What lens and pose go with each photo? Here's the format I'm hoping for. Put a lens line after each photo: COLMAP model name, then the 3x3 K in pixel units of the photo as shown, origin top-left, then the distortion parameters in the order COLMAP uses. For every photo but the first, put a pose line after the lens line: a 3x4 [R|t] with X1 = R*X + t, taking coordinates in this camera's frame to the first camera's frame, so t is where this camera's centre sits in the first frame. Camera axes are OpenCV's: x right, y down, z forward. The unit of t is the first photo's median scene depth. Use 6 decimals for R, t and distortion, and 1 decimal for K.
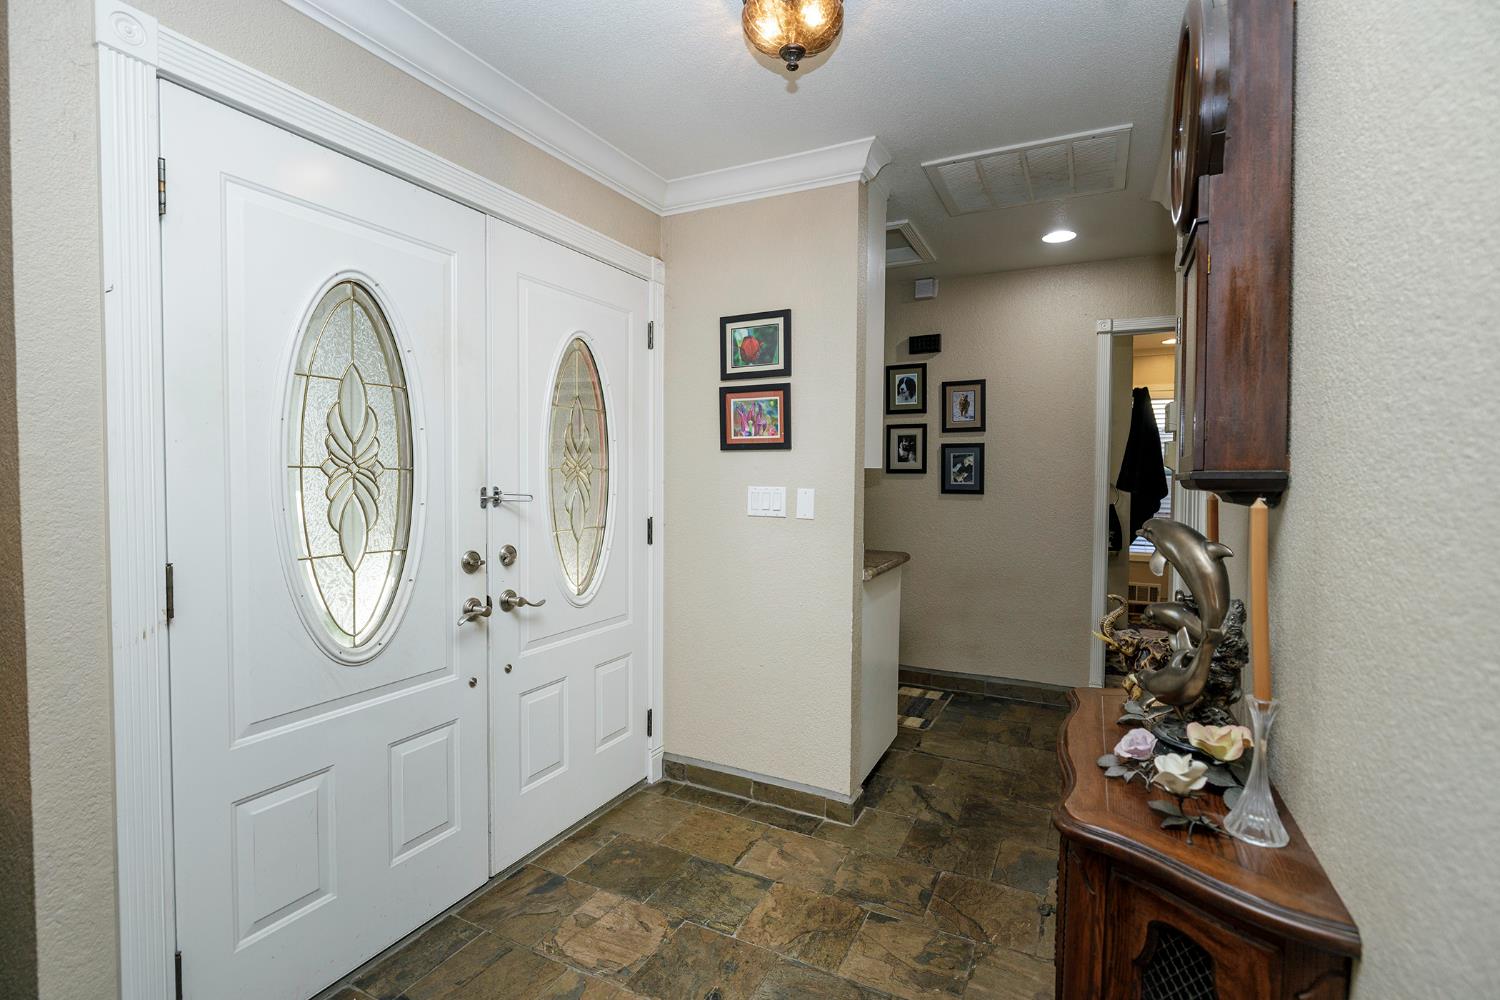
lens RADIAL K [[705.5, 0, 751.0], [0, 705.5, 497.8], [0, 0, 1]] dist [0.017246, -0.000197]
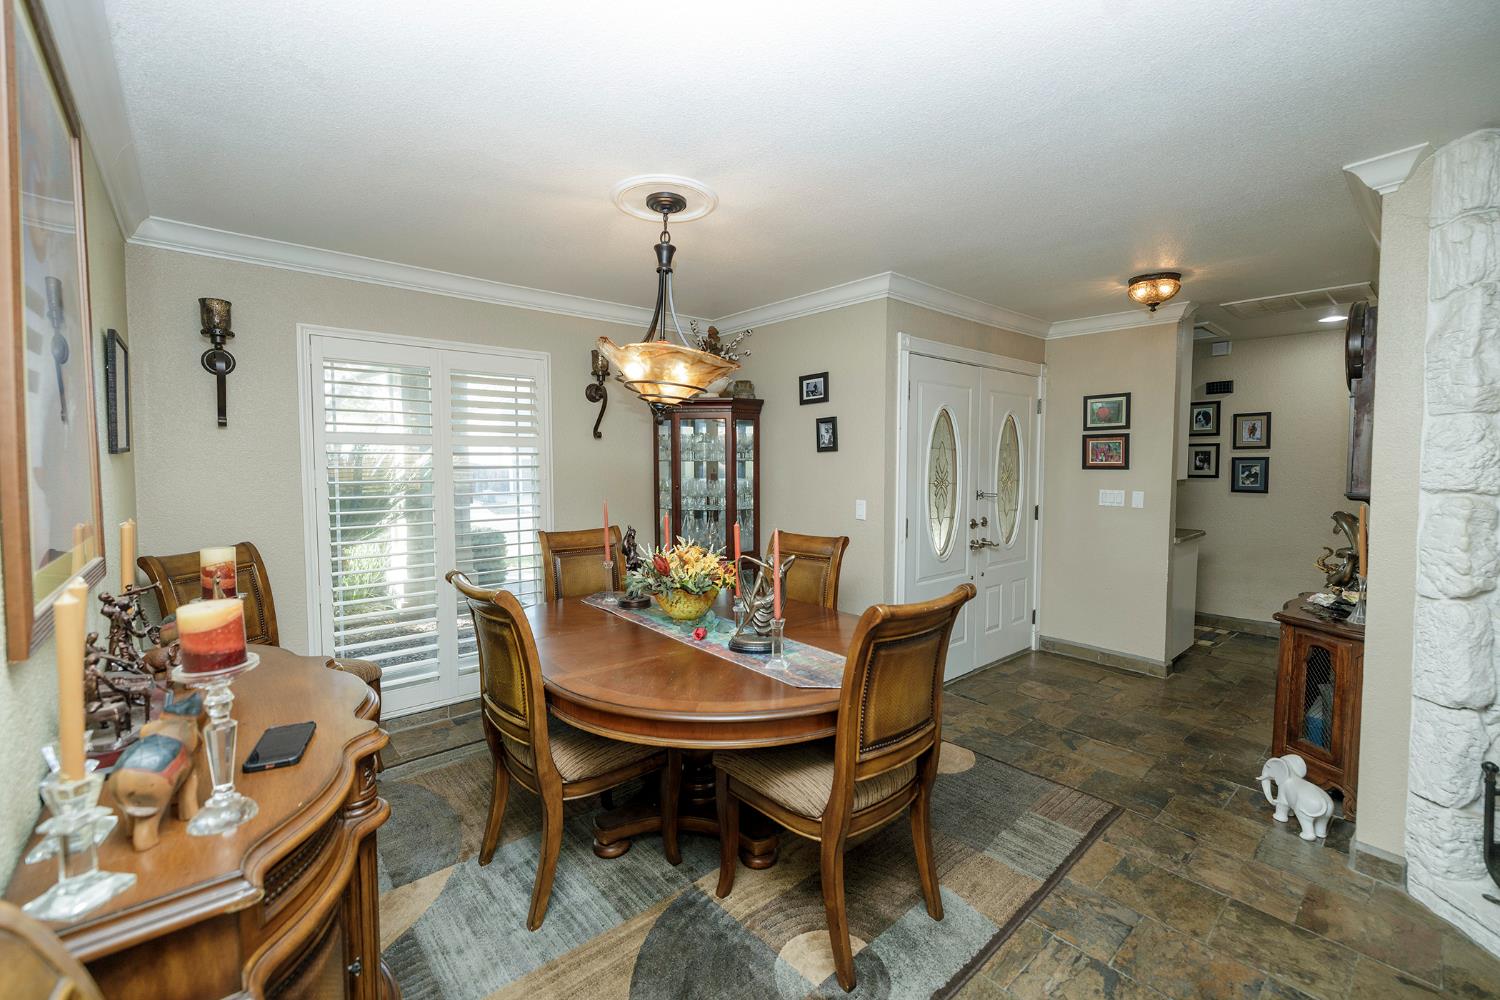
lens RADIAL K [[626.5, 0, 742.3], [0, 626.5, 489.5], [0, 0, 1]] dist [-0.000497, -0.000506]
pose [[0.919967, 0.014118, -0.391743, -0.217673], [-0.009695, 0.999865, 0.013268, -0.028279], [0.391877, -0.008408, 0.919979, -0.832956]]
